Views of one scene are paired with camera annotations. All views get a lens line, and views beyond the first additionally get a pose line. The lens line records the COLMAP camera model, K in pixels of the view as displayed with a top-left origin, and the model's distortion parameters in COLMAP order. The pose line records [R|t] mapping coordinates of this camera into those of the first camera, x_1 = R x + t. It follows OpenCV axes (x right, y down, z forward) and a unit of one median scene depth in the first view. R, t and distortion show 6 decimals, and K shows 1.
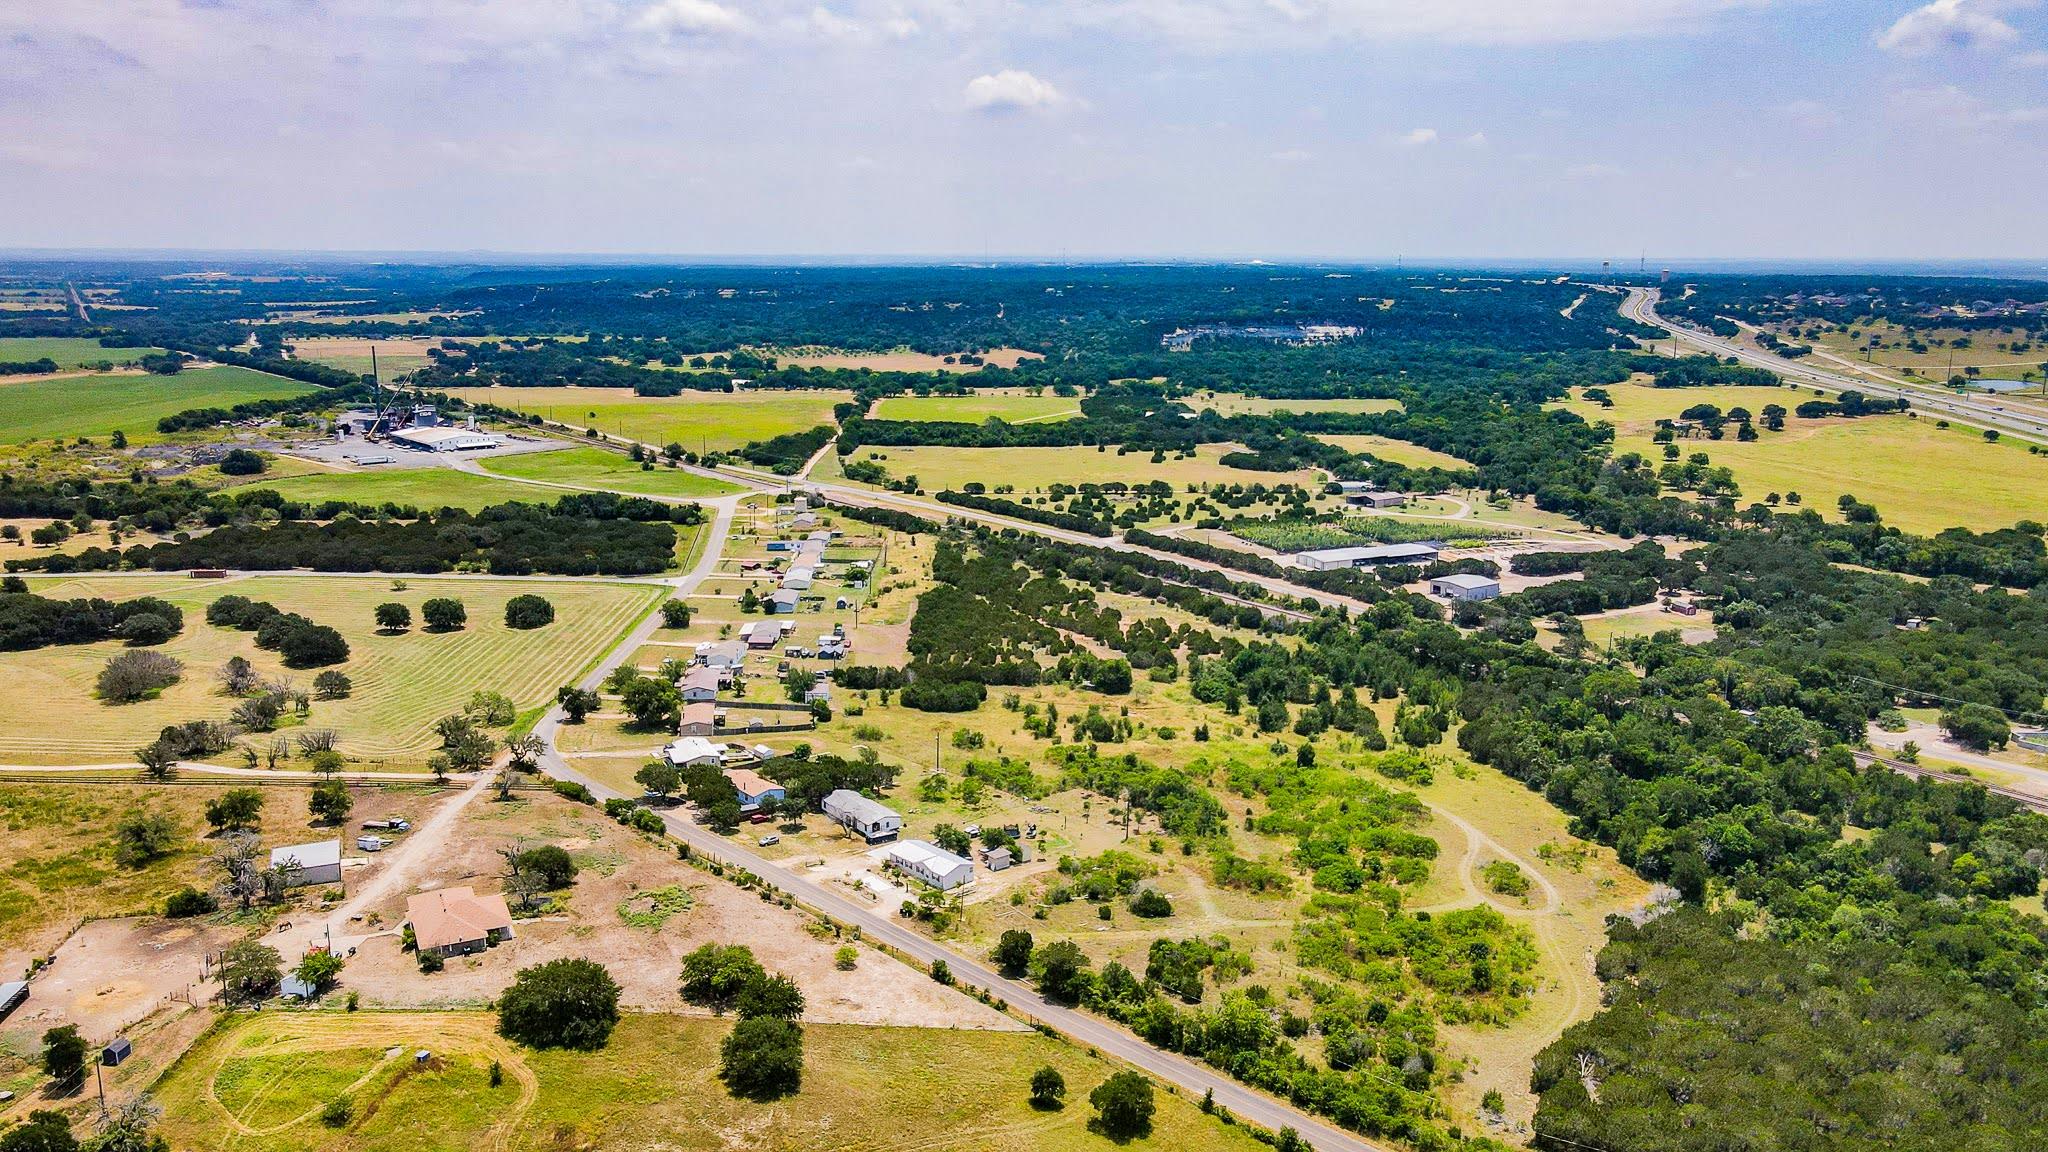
lens RADIAL K [[1510.8, 0, 991.8], [0, 1510.8, 605.7], [0, 0, 1]] dist [0.002853, 0.017563]
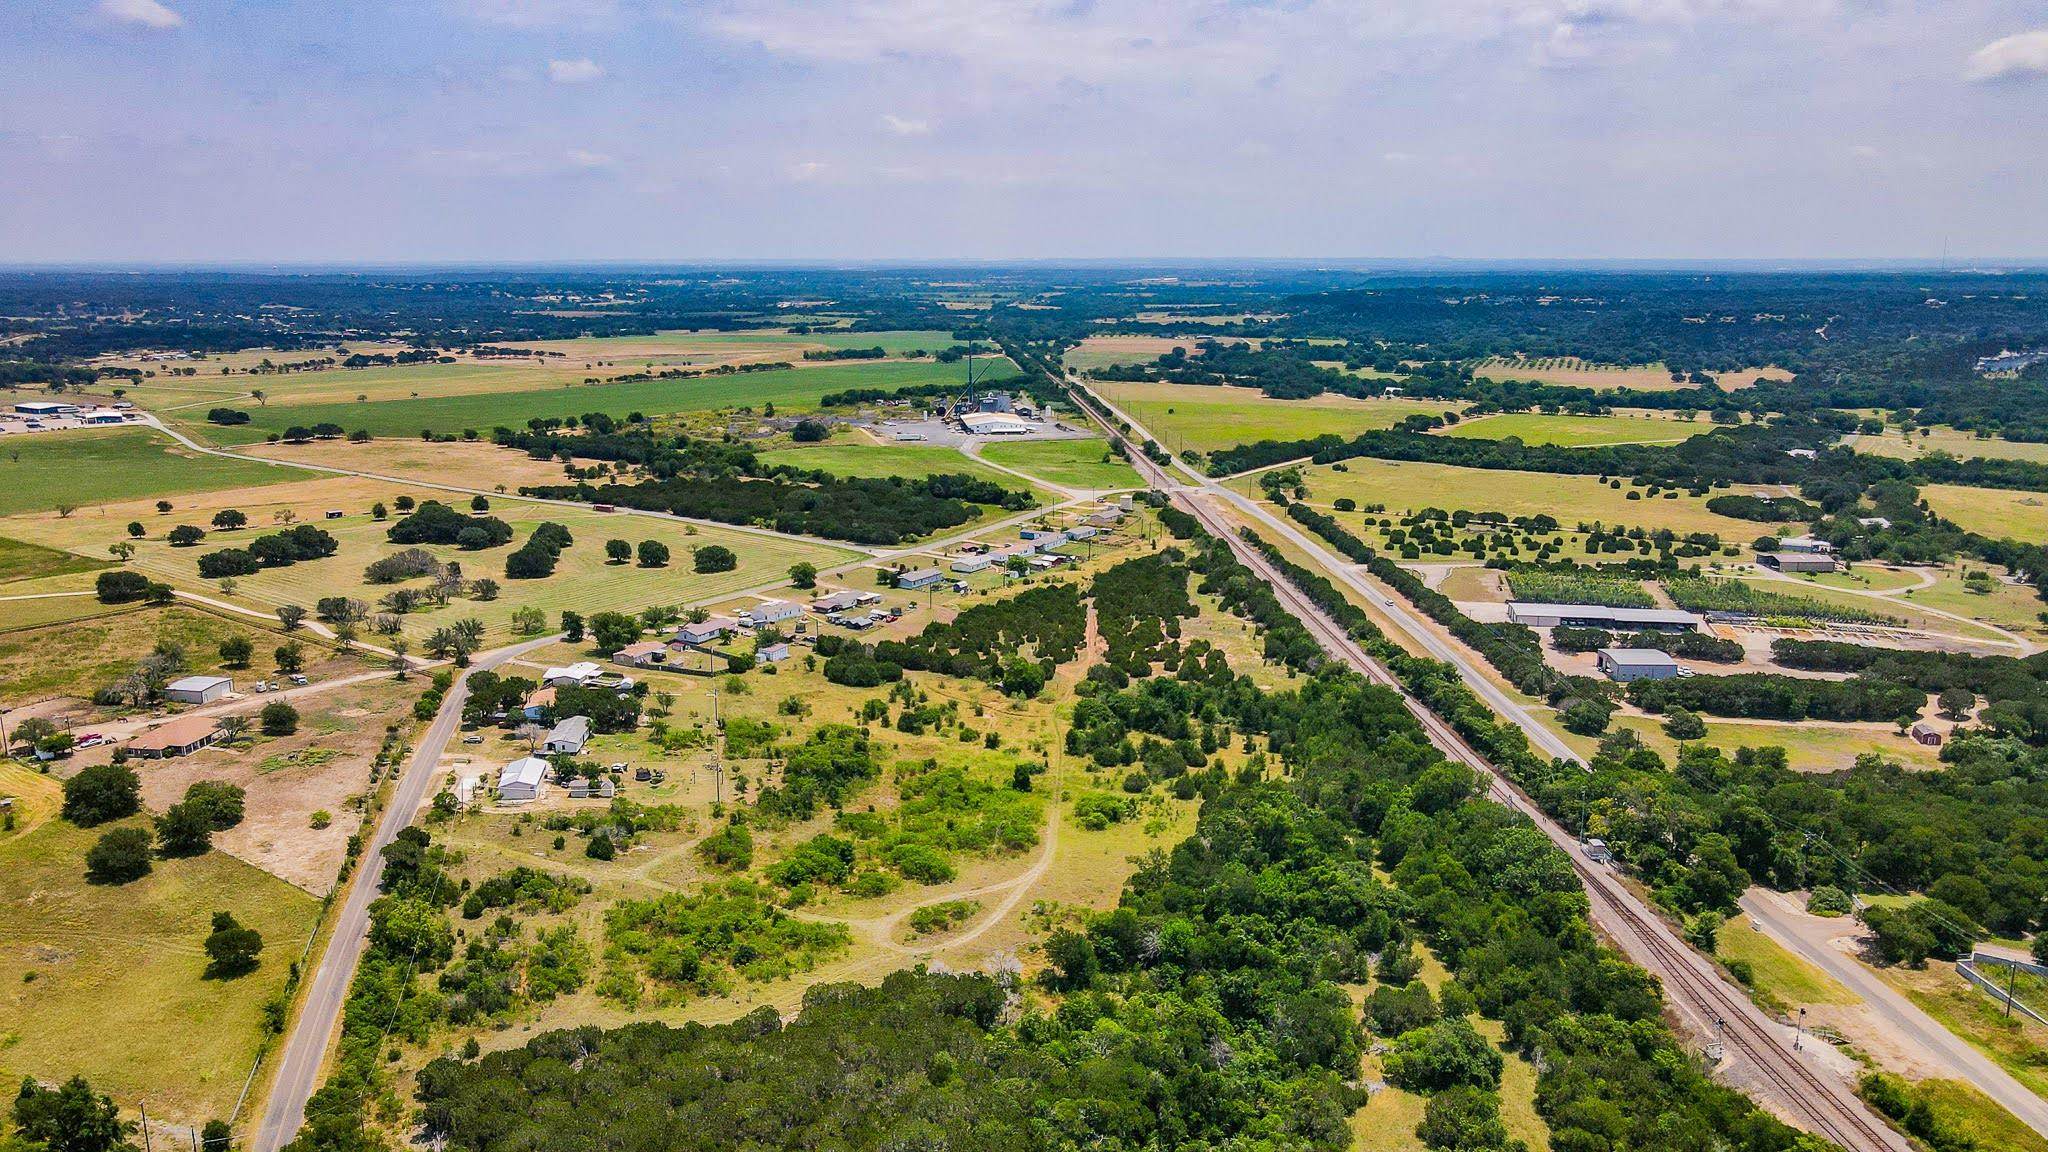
lens RADIAL K [[1510.8, 0, 983.4], [0, 1510.8, 548.0], [0, 0, 1]] dist [0.002853, 0.017563]
pose [[0.816668, 0.106813, -0.567137, 0.204512], [-0.129444, 0.991587, 0.000356, -0.012498], [0.562404, 0.073122, 0.823623, 0.049220]]
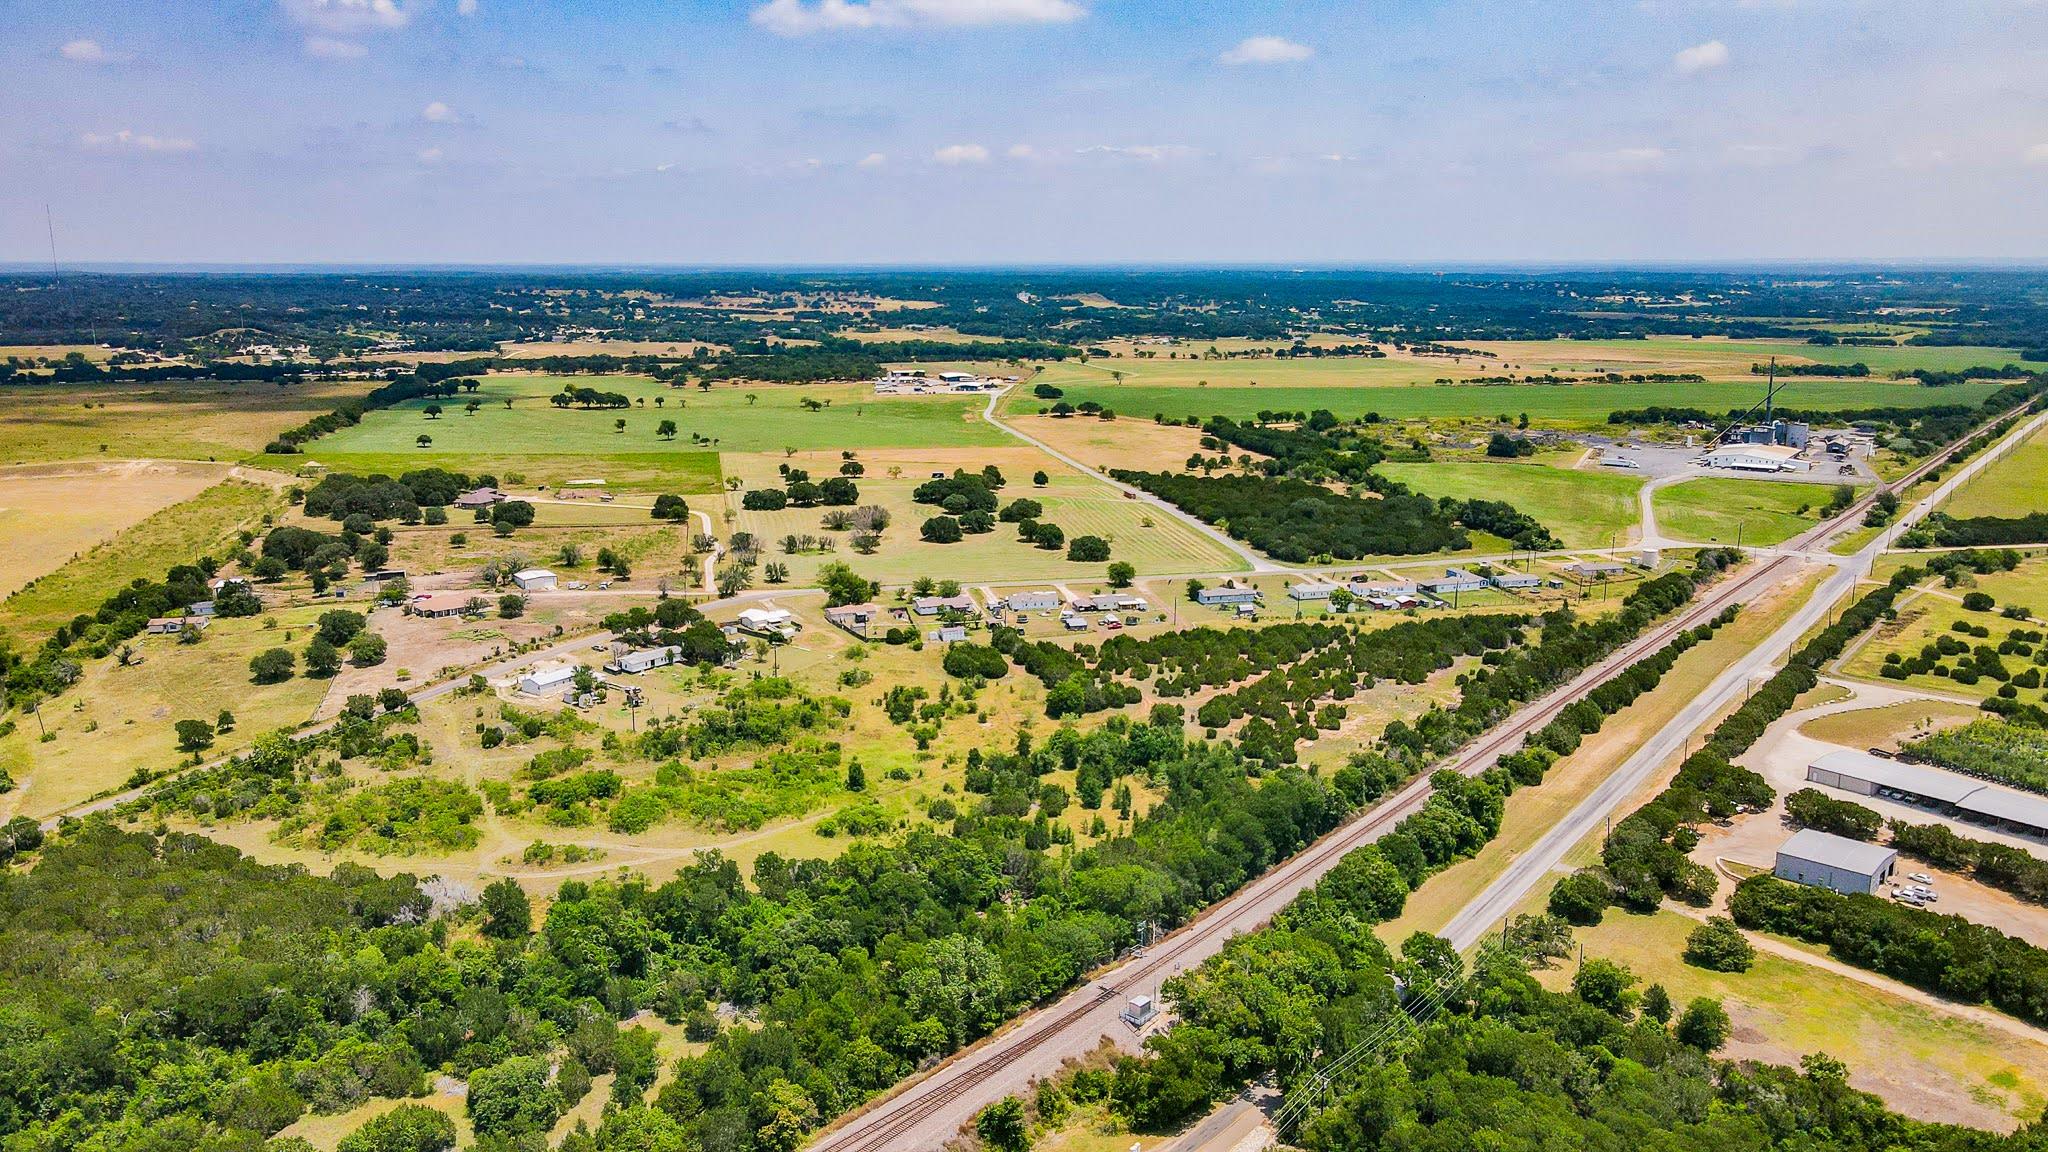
lens RADIAL K [[1510.8, 0, 1010.2], [0, 1510.8, 563.2], [0, 0, 1]] dist [0.002853, 0.017563]
pose [[0.220943, 0.193685, -0.955861, 0.318653], [-0.224460, 0.963871, 0.143425, -0.054326], [0.949106, 0.182863, 0.256435, 0.231610]]
